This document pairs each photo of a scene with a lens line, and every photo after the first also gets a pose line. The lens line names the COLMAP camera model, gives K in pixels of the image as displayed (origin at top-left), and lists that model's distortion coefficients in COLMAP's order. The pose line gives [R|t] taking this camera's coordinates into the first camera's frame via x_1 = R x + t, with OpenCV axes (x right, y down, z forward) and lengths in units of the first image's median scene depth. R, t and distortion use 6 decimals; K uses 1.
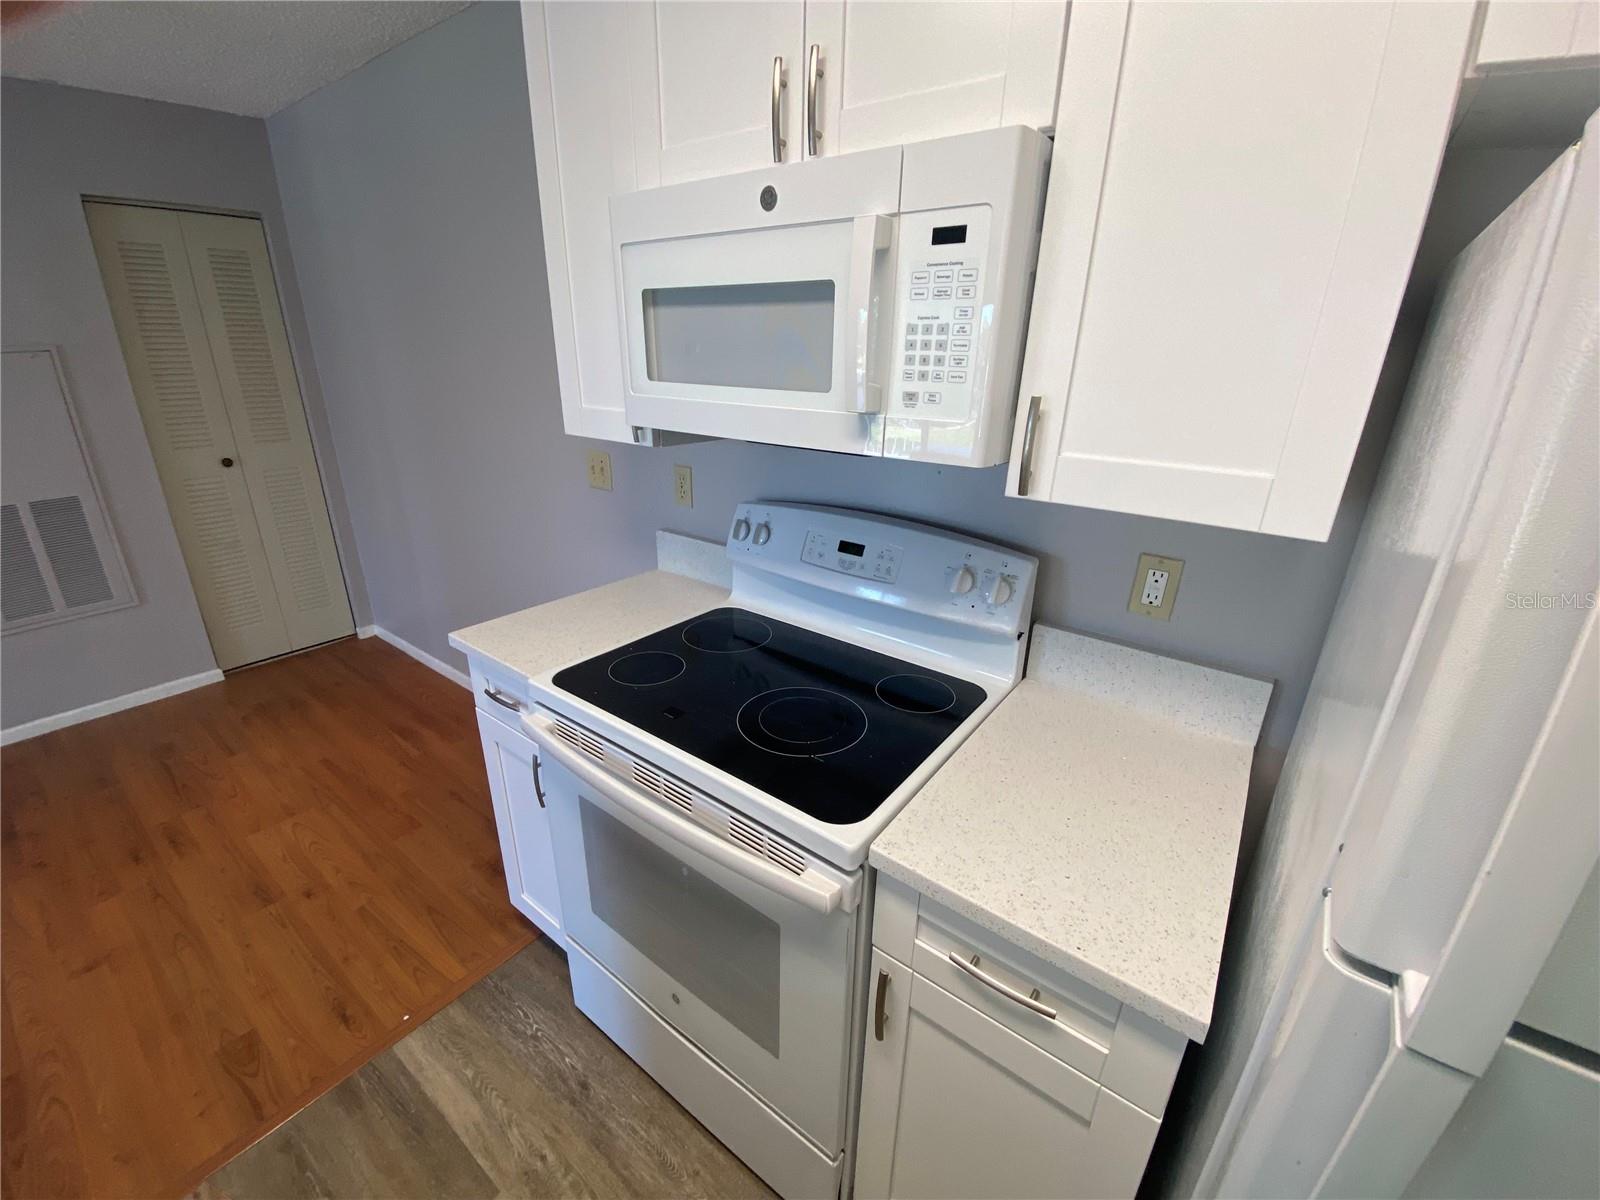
lens RADIAL K [[653.0, 0, 790.5], [0, 653.0, 606.1], [0, 0, 1]] dist [-0.000037, -0.002028]
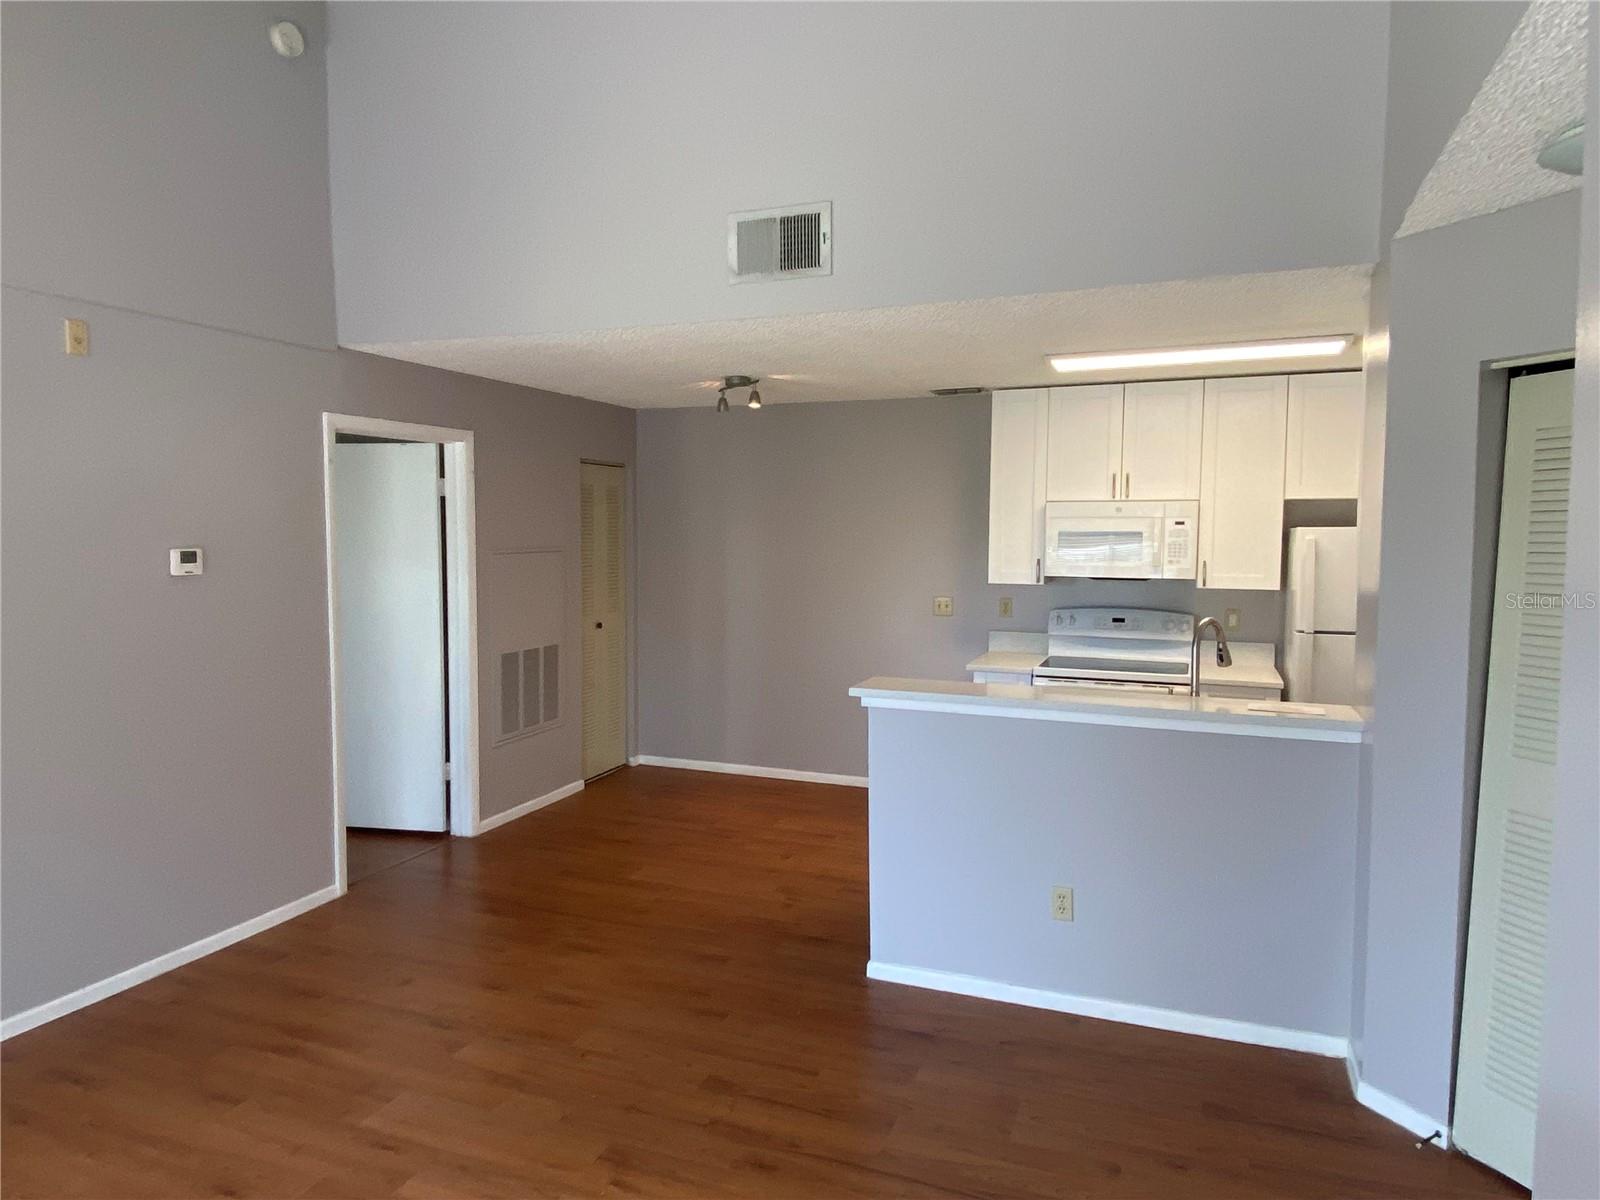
lens RADIAL K [[1016.9, 0, 793.6], [0, 1016.9, 596.5], [0, 0, 1]] dist [0.065631, -0.021255]
pose [[0.962567, -0.035632, 0.268690, -2.658184], [0.112359, 0.954588, -0.275930, 0.946001], [-0.246656, 0.295791, 0.922859, -2.904577]]
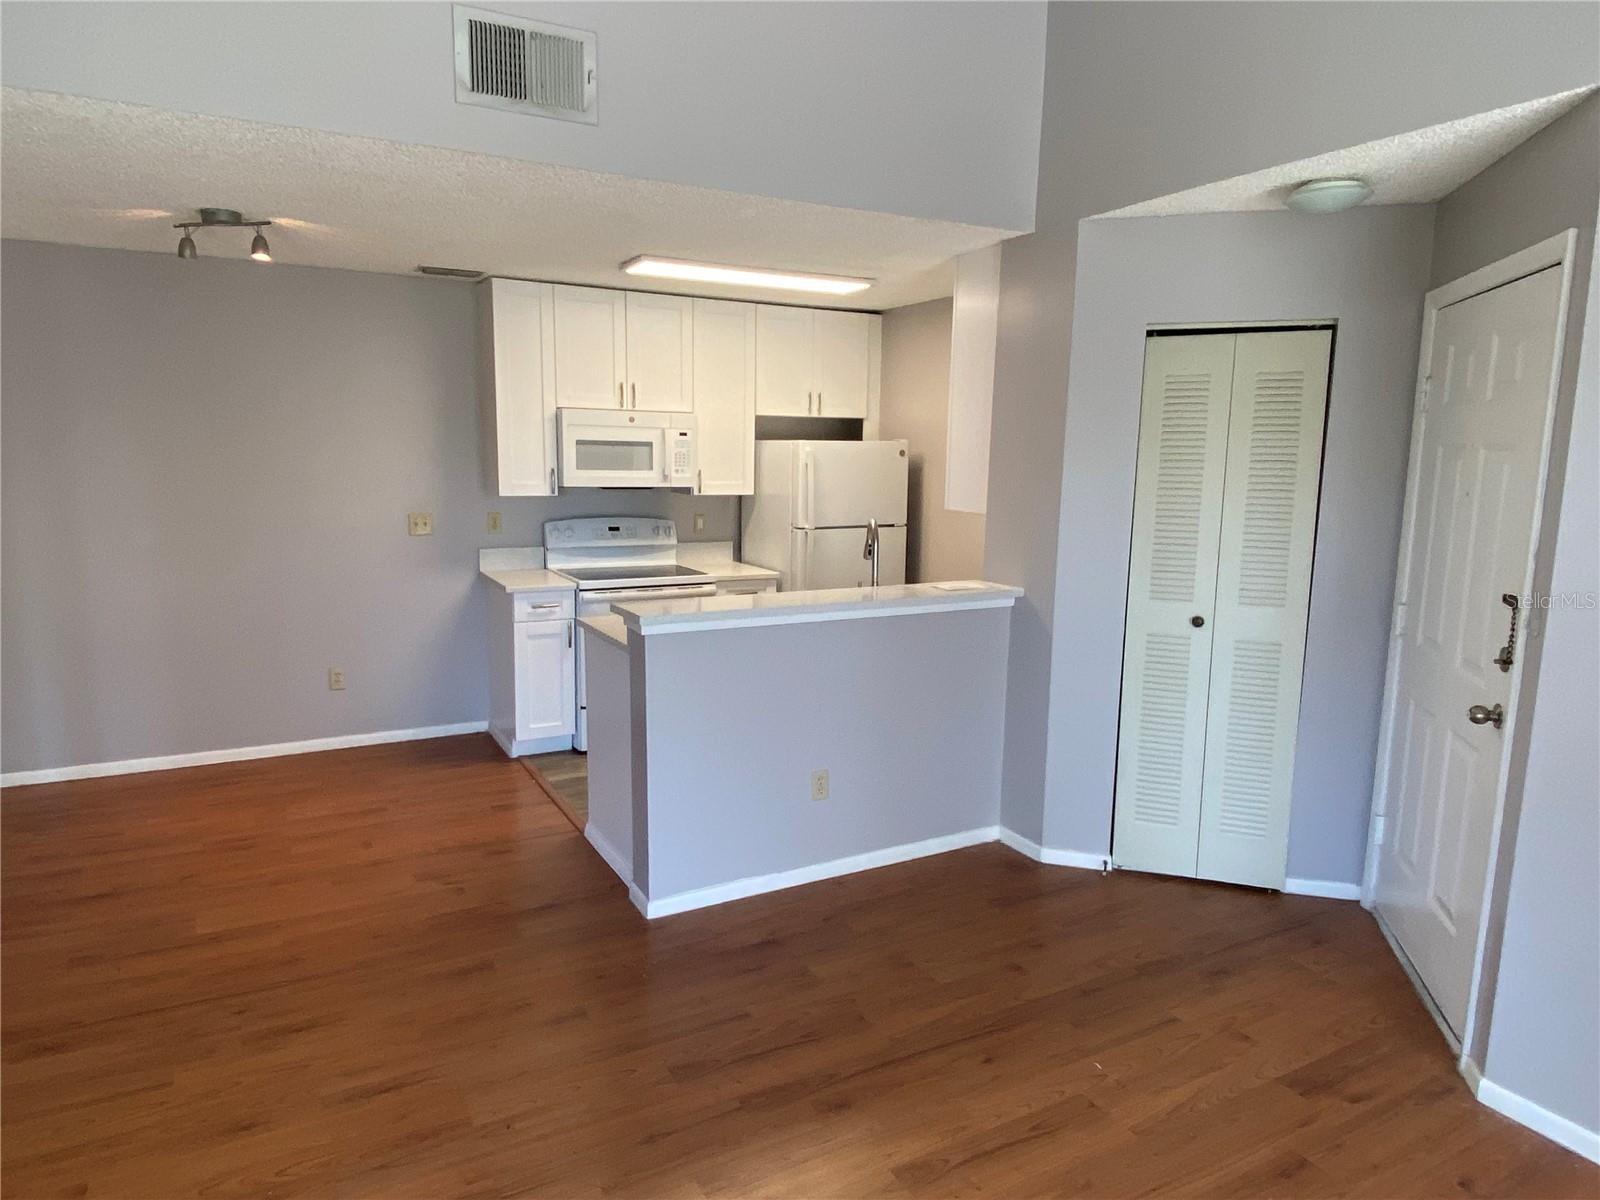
lens RADIAL K [[1016.9, 0, 790.5], [0, 1016.9, 603.9], [0, 0, 1]] dist [0.065631, -0.021255]
pose [[0.418651, -0.153852, 0.895020, -3.983888], [0.318802, 0.947721, 0.013790, 0.438897], [-0.850351, 0.279561, 0.445813, -1.606371]]
